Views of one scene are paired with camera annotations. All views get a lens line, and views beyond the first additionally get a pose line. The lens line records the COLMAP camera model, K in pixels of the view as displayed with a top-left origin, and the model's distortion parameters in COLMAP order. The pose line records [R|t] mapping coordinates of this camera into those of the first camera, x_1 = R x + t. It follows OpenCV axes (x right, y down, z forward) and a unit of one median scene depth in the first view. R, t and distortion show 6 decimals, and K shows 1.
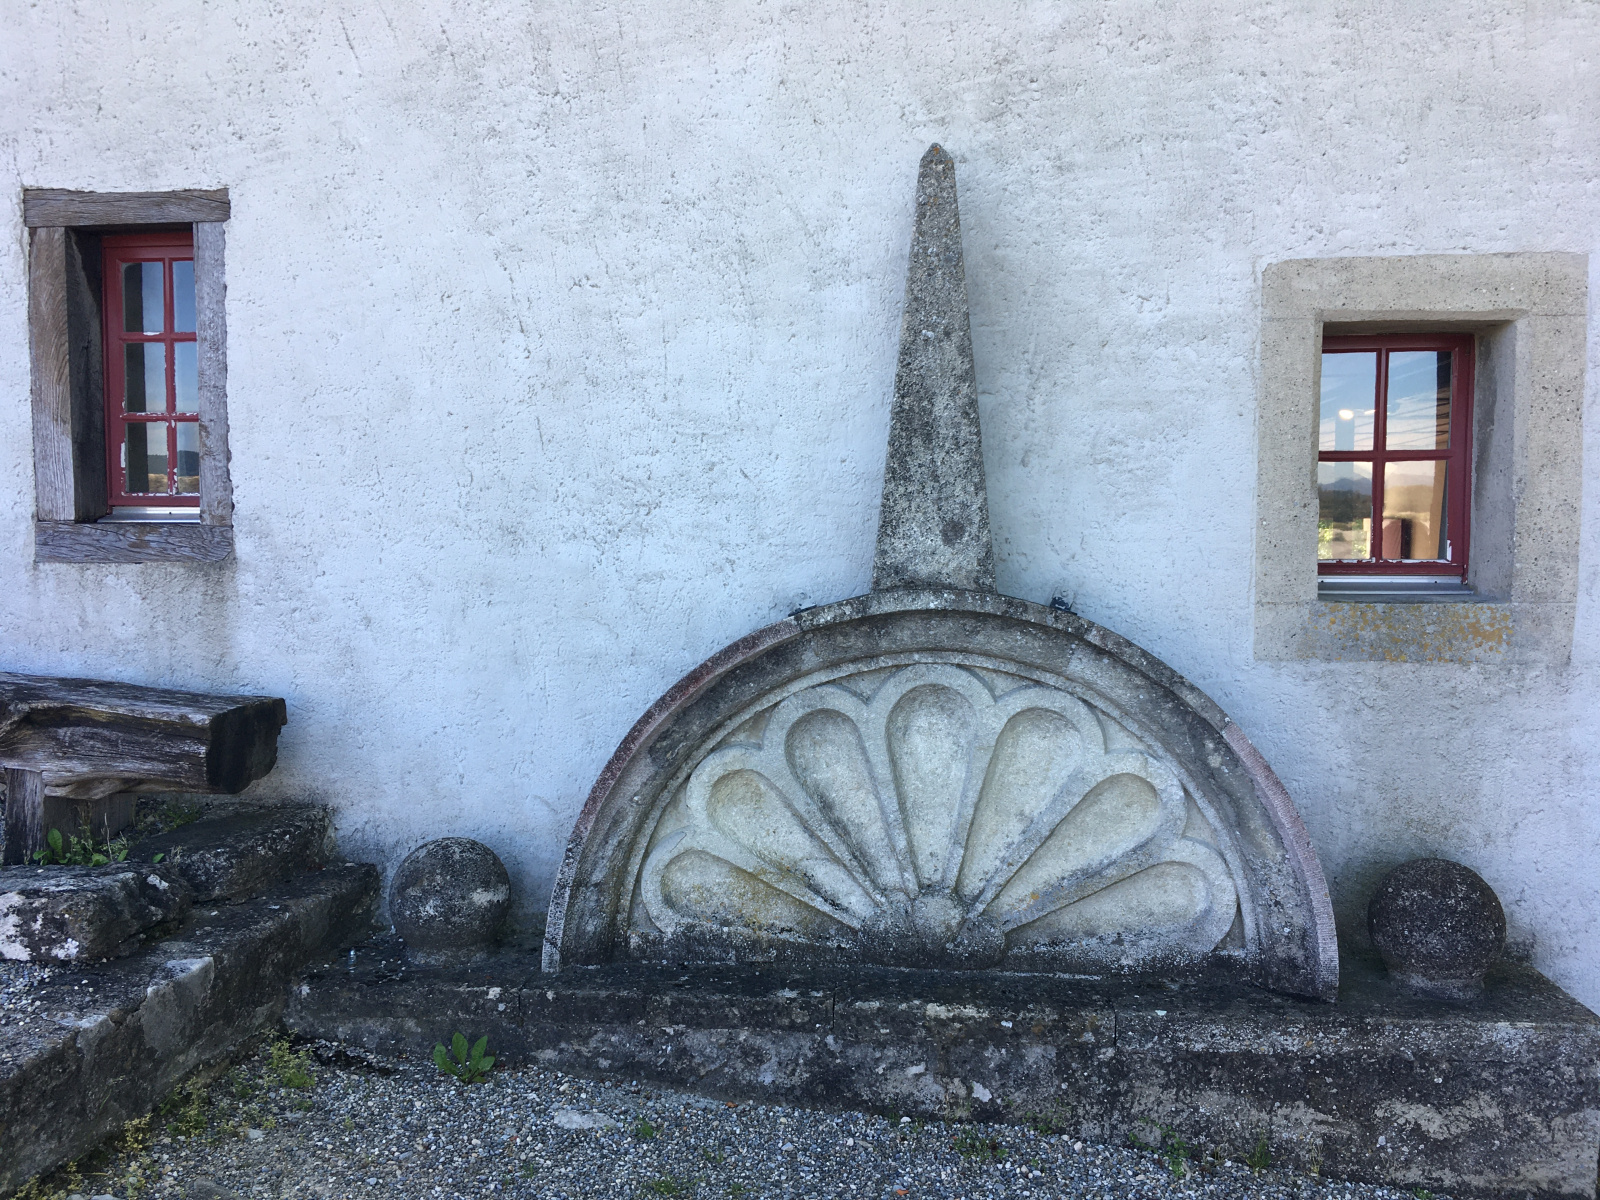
lens RADIAL K [[1362.6, 0, 802.5], [0, 1362.6, 601.5], [0, 0, 1]] dist [0.074643, -0.109324]
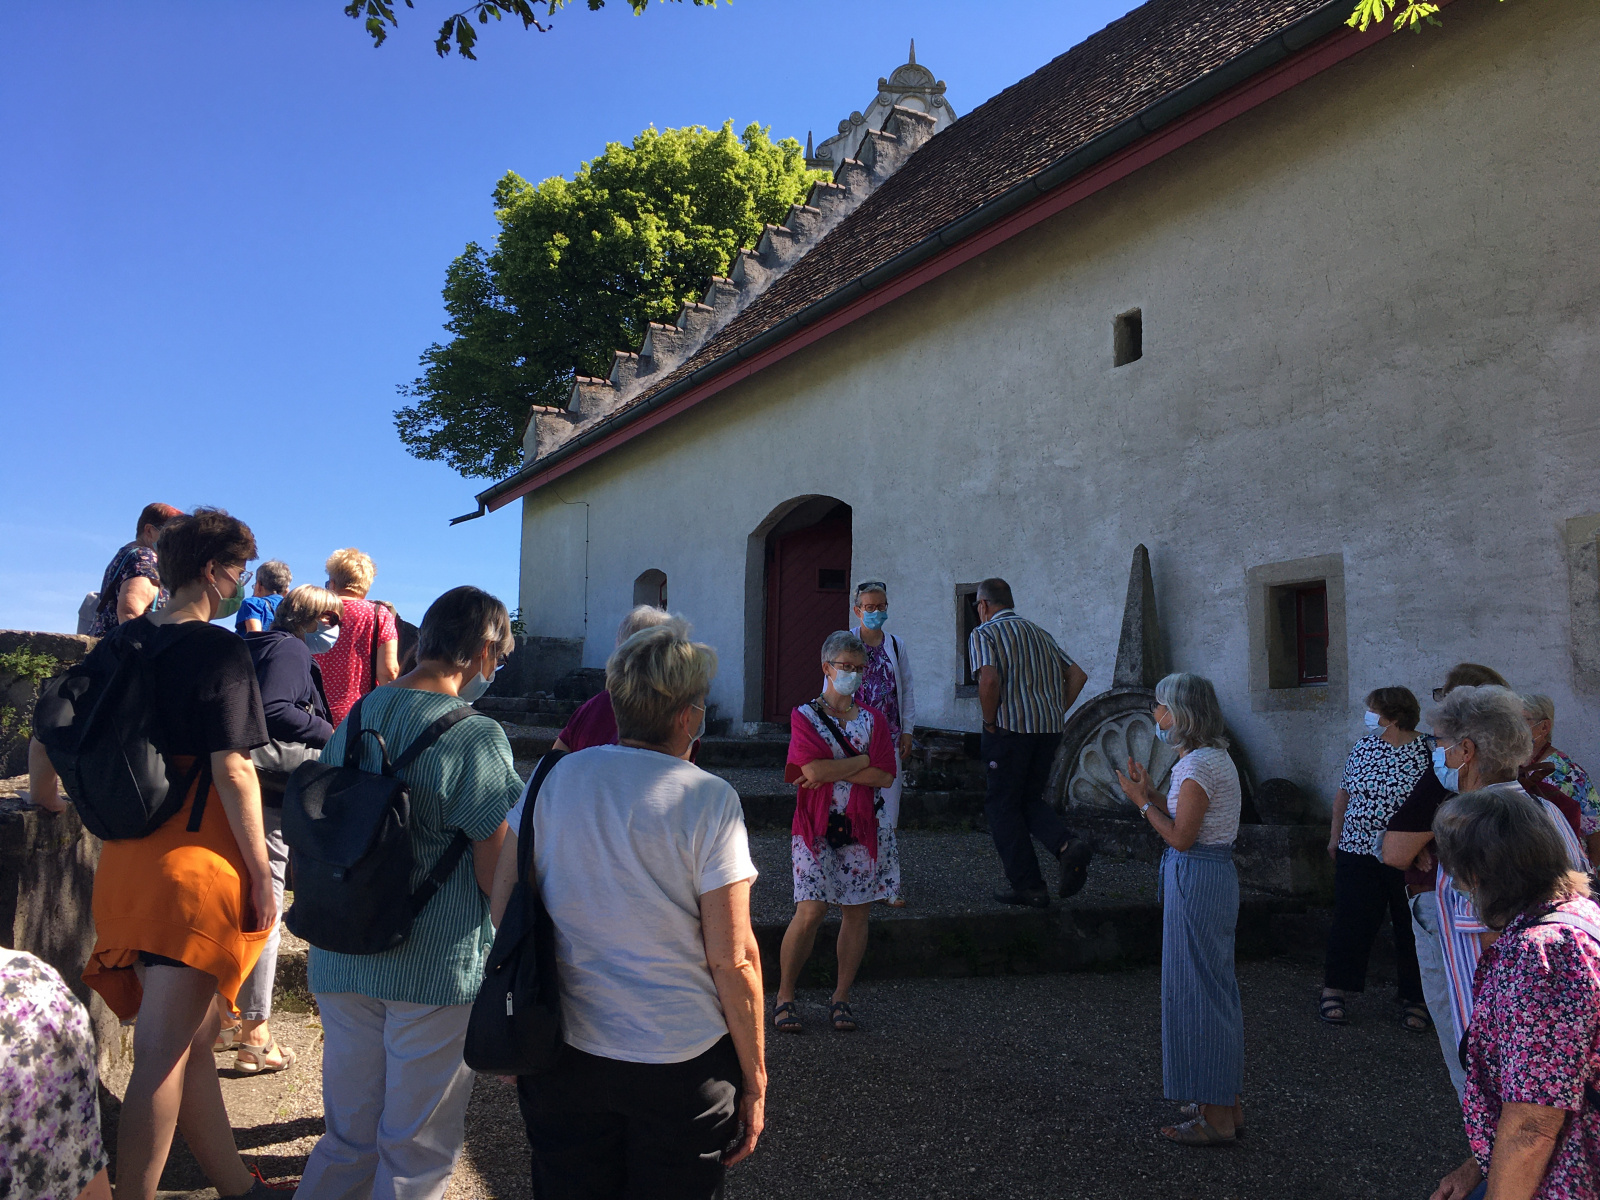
lens RADIAL K [[1362.6, 0, 805.1], [0, 1362.6, 600.5], [0, 0, 1]] dist [0.074643, -0.109324]
pose [[0.610389, -0.094769, -0.786412, 1.968608], [-0.064372, 0.983598, -0.168496, 0.343617], [0.789482, 0.153471, 0.594277, -1.347515]]
